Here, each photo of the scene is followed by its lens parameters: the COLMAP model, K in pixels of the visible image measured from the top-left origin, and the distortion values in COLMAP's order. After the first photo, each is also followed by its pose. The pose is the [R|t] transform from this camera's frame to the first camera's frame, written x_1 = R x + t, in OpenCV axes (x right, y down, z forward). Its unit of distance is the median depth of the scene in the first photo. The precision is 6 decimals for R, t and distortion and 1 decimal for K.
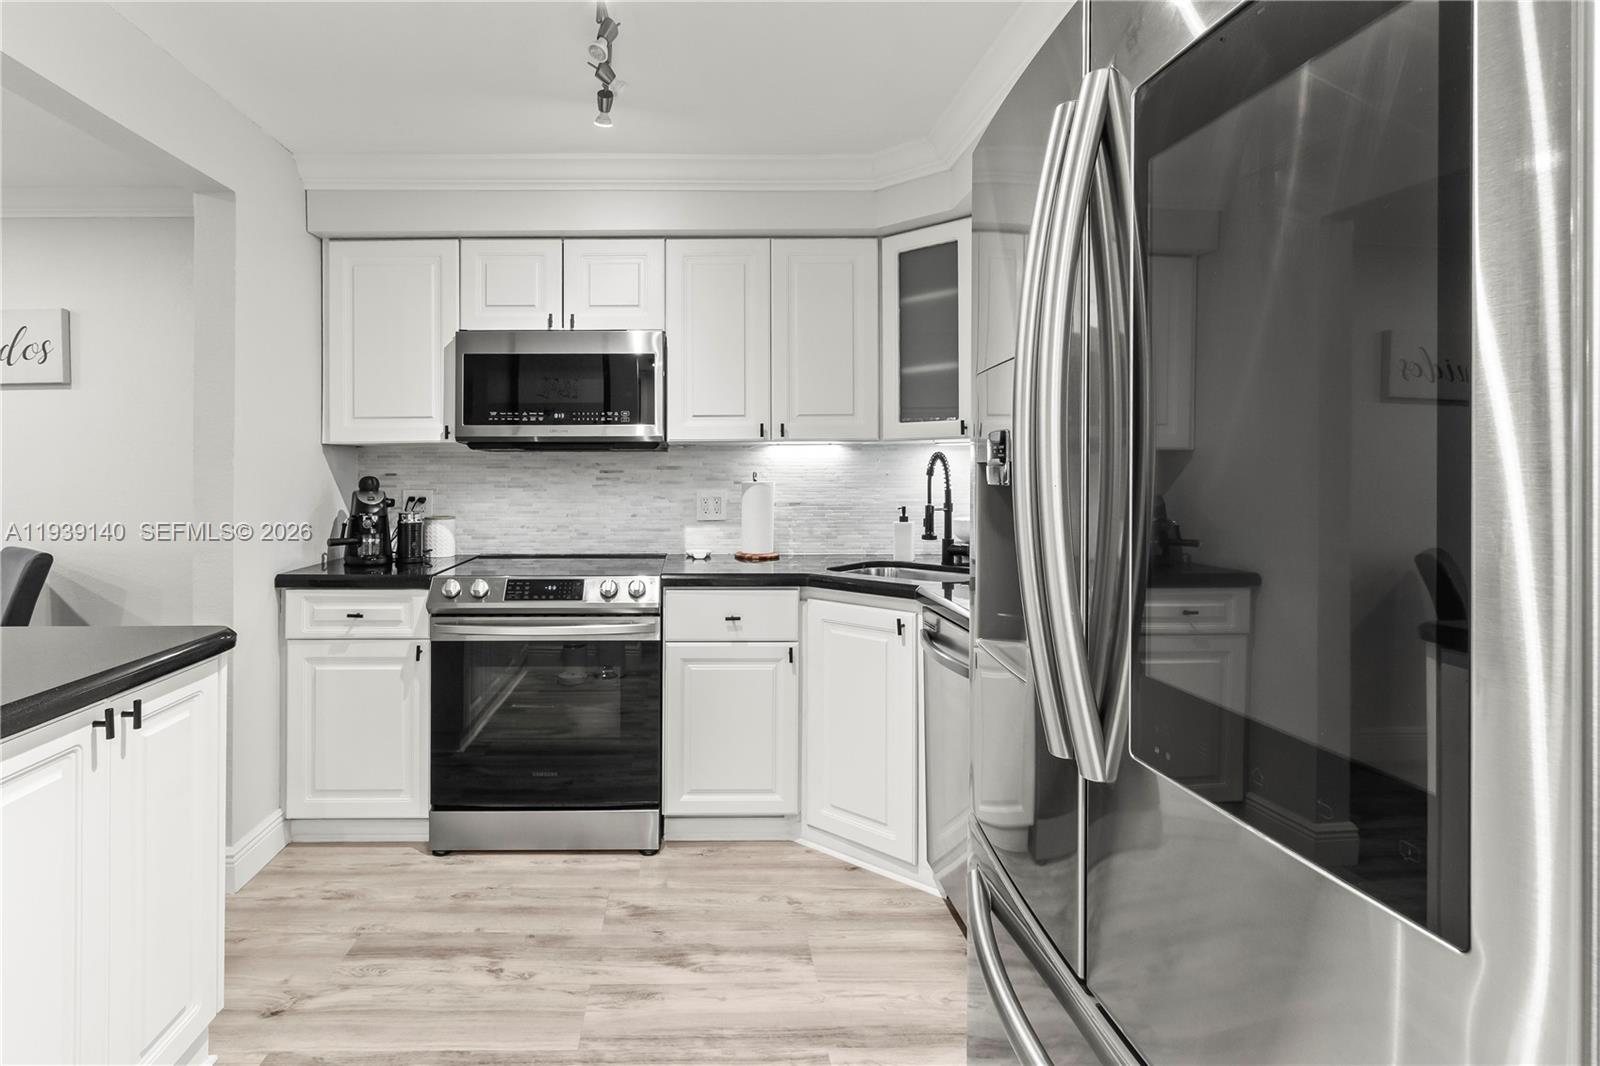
lens RADIAL K [[745.2, 0, 640.9], [0, 745.2, 469.7], [0, 0, 1]] dist [-0.000889, 0.001680]
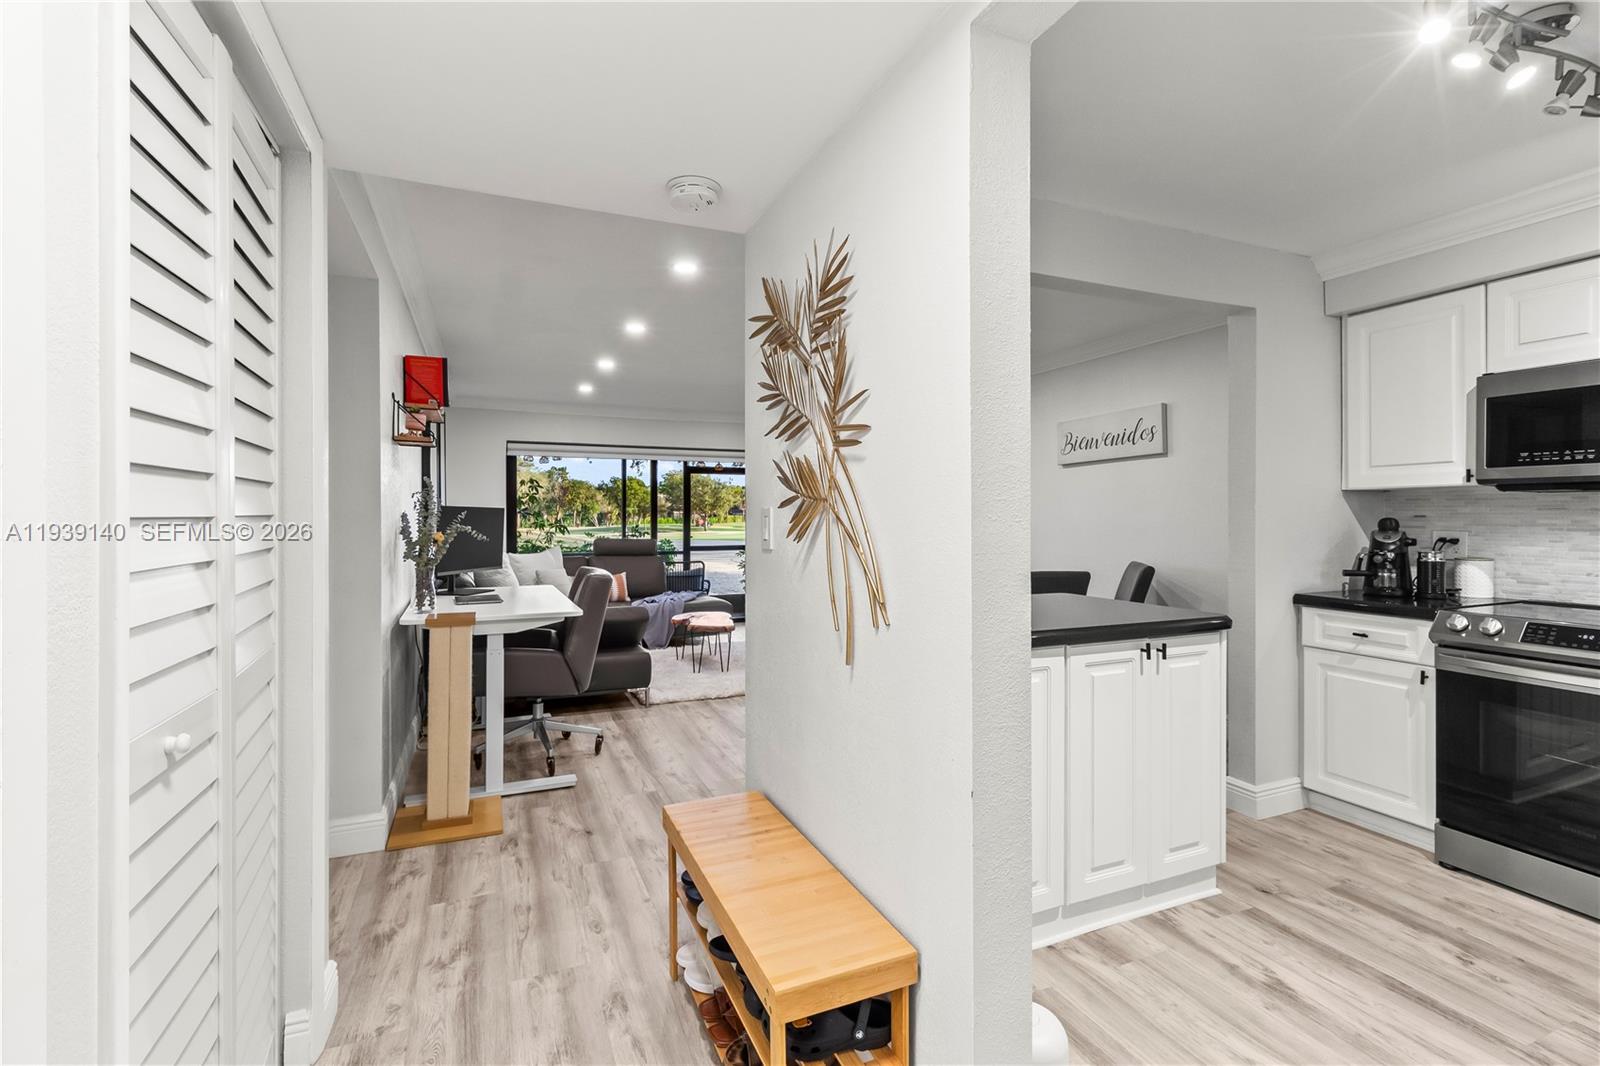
lens RADIAL K [[745.2, 0, 801.9], [0, 745.2, 501.6], [0, 0, 1]] dist [-0.000889, 0.001680]
pose [[0.390459, -0.014632, -0.920504, 0.362230], [0.003759, 0.999891, -0.014300, -0.002866], [0.920613, 0.002124, 0.390471, -0.281223]]
